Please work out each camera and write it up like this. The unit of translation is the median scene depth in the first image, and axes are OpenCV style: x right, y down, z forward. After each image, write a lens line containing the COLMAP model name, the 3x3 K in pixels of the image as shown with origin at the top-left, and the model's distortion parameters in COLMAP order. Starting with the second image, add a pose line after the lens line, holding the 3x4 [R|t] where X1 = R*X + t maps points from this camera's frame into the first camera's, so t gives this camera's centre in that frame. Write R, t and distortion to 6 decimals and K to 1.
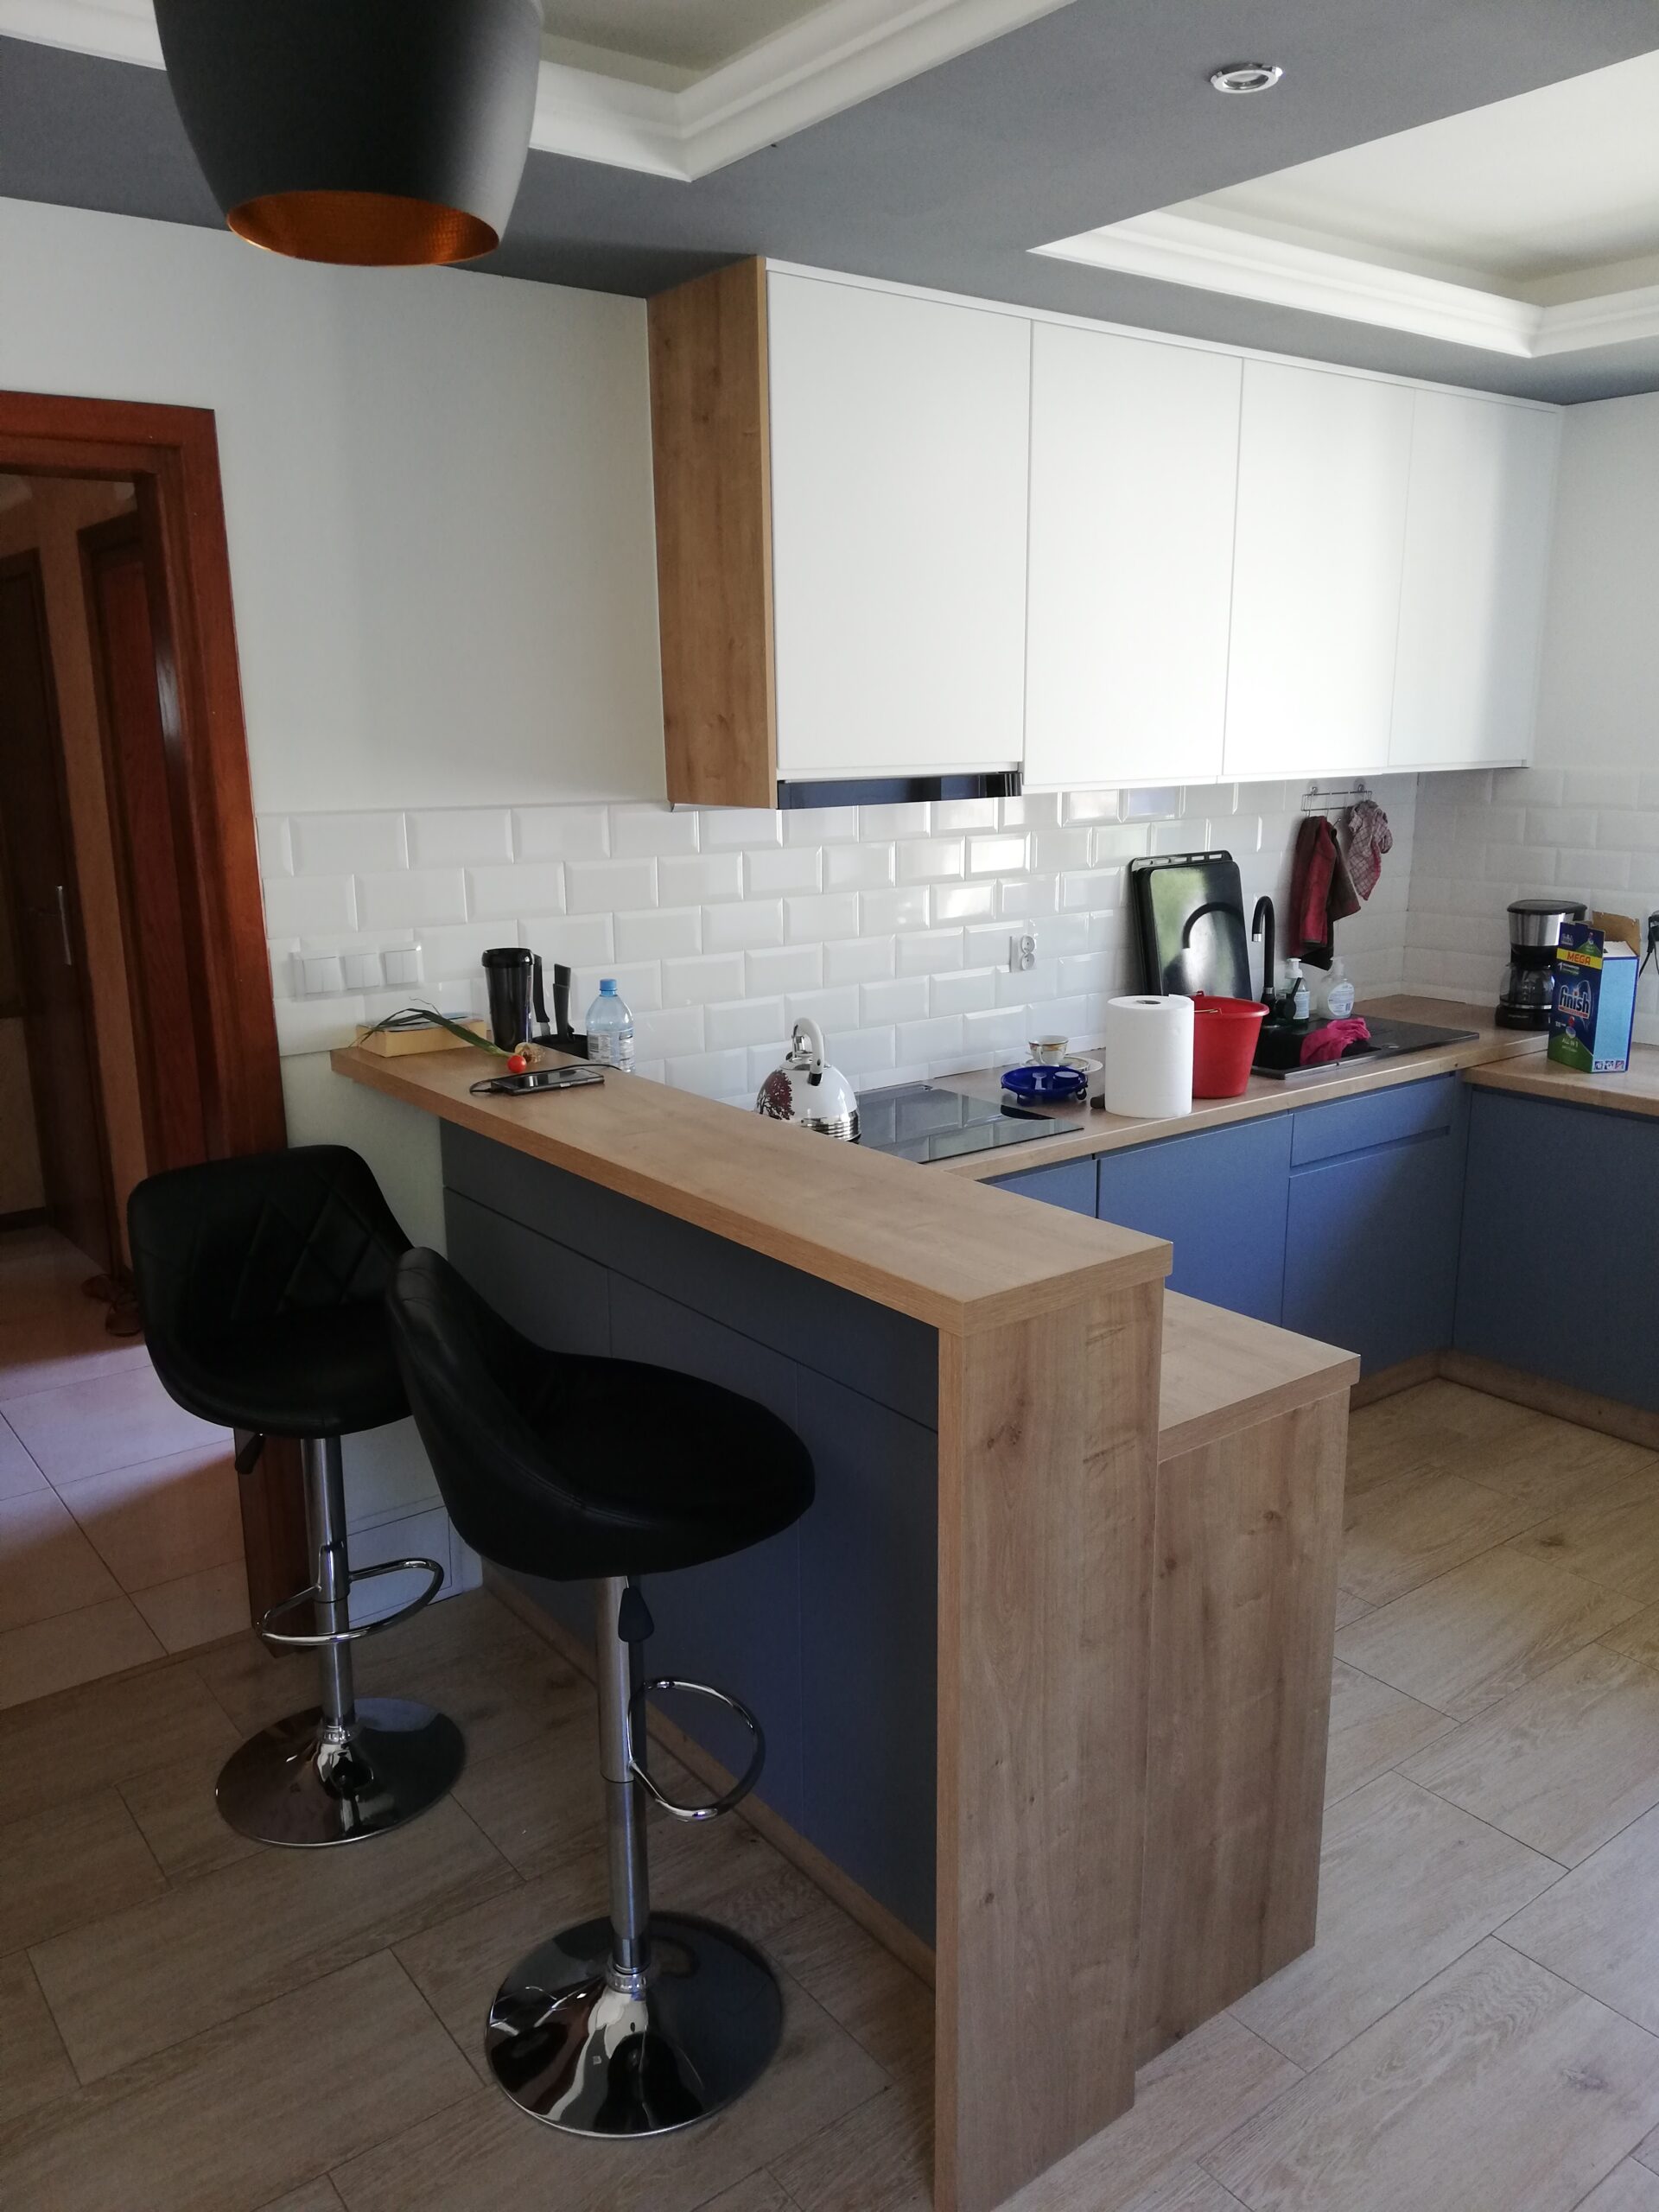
lens RADIAL K [[1640.4, 0, 829.5], [0, 1640.4, 1106.0], [0, 0, 1]] dist [0.128476, -0.226328]
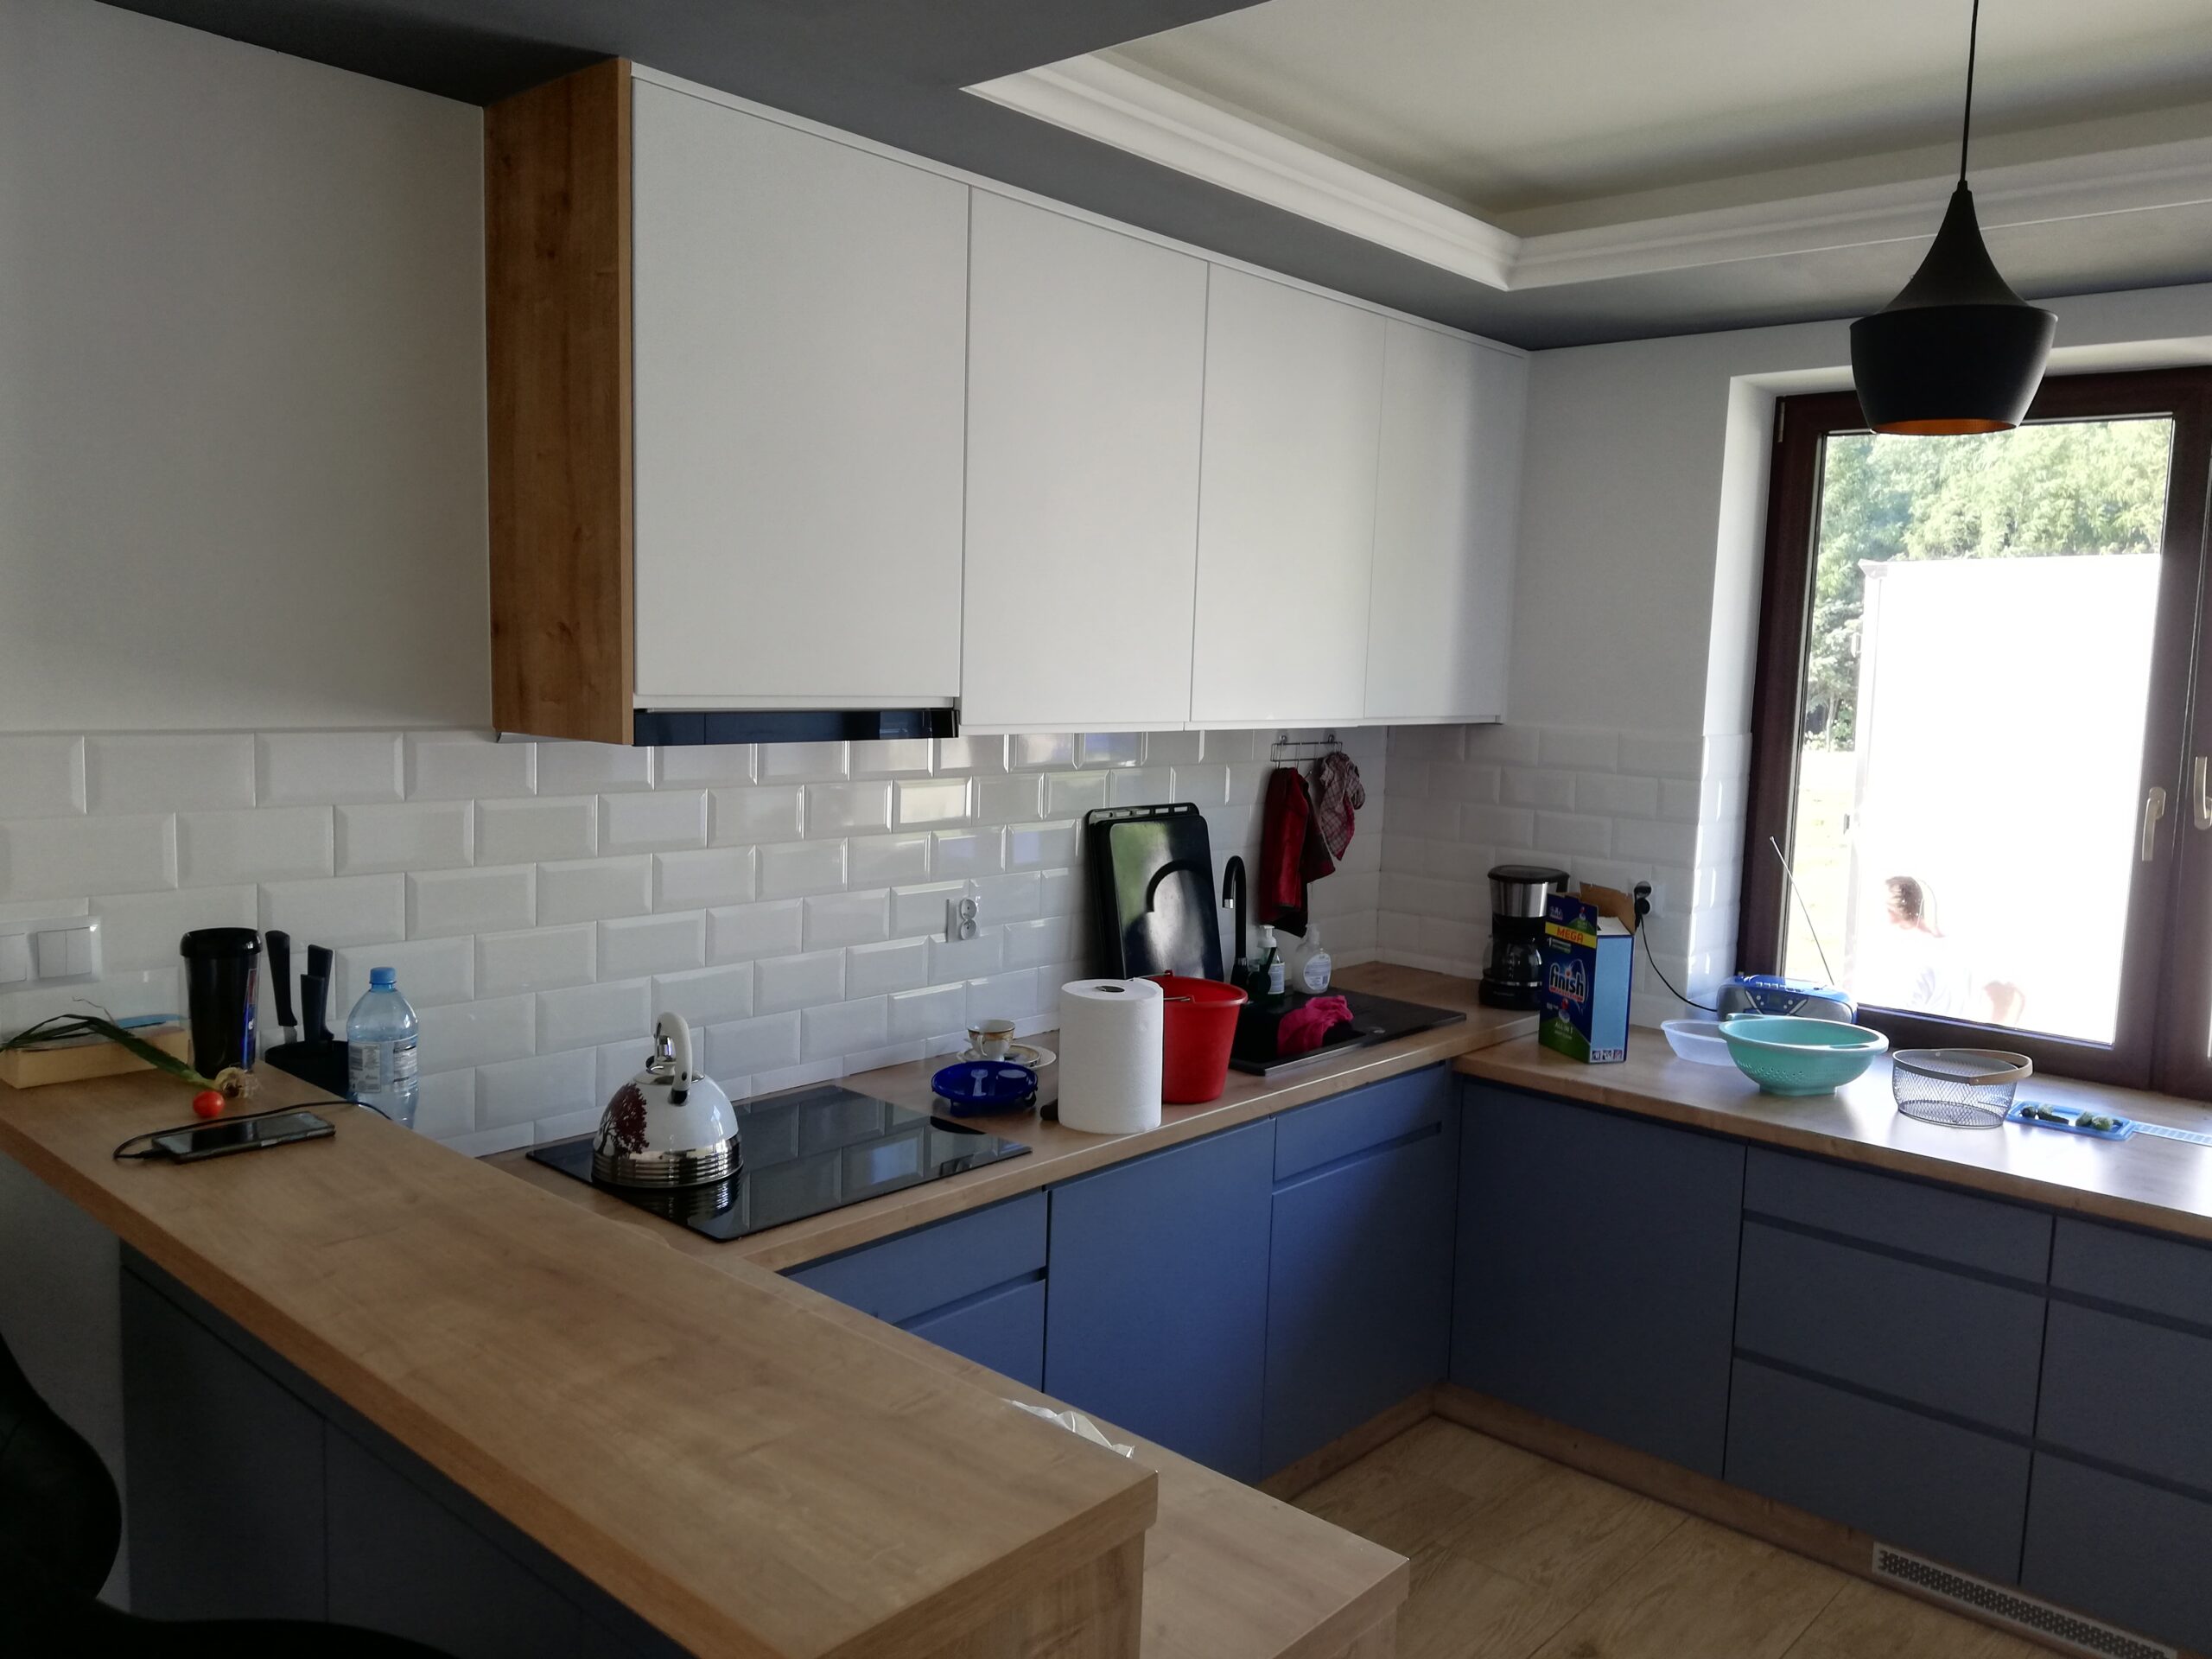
lens RADIAL K [[1640.4, 0, 1106.0], [0, 1640.4, 829.5], [0, 0, 1]] dist [0.128476, -0.226328]
pose [[0.981353, 0.022382, 0.190904, 0.030739], [0.000325, 0.993002, -0.118094, -0.042215], [-0.192212, 0.115954, 0.974479, 0.178350]]
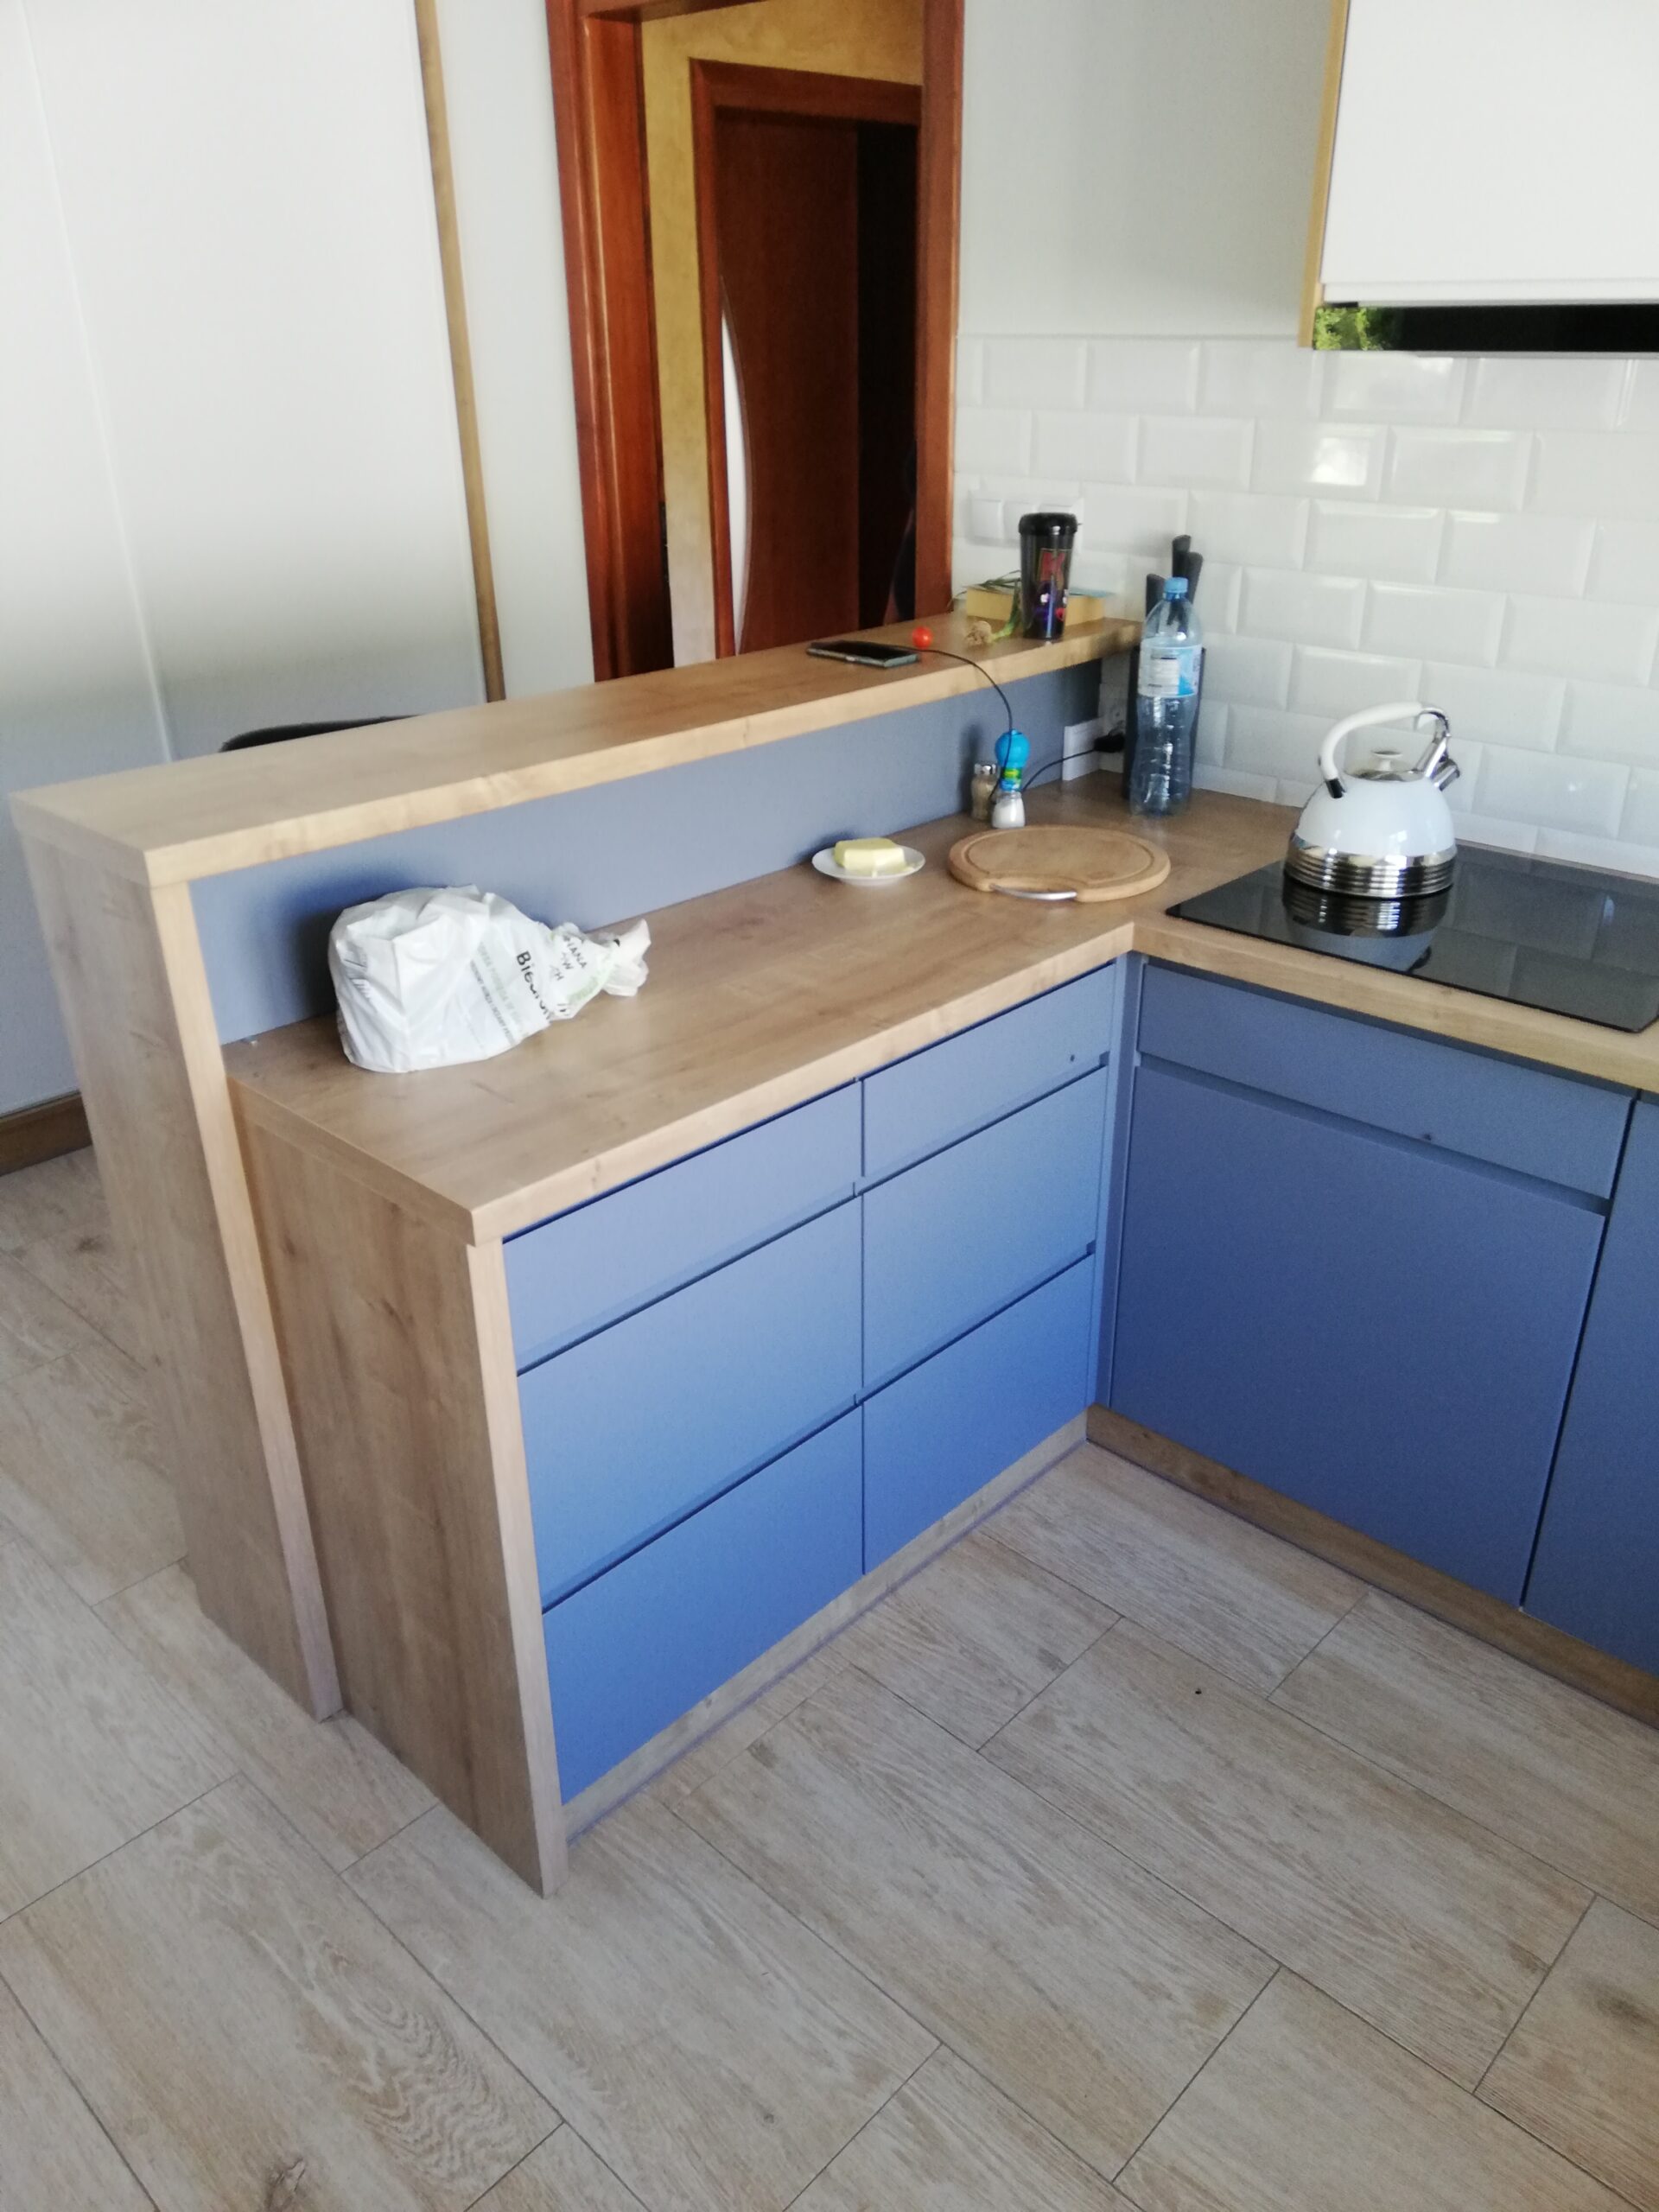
lens RADIAL K [[1640.4, 0, 829.5], [0, 1640.4, 1106.0], [0, 0, 1]] dist [0.128476, -0.226328]
pose [[0.141539, 0.435234, -0.889122, 0.532494], [-0.209489, 0.890992, 0.402801, -0.112406], [0.967513, 0.129249, 0.217287, 0.569584]]
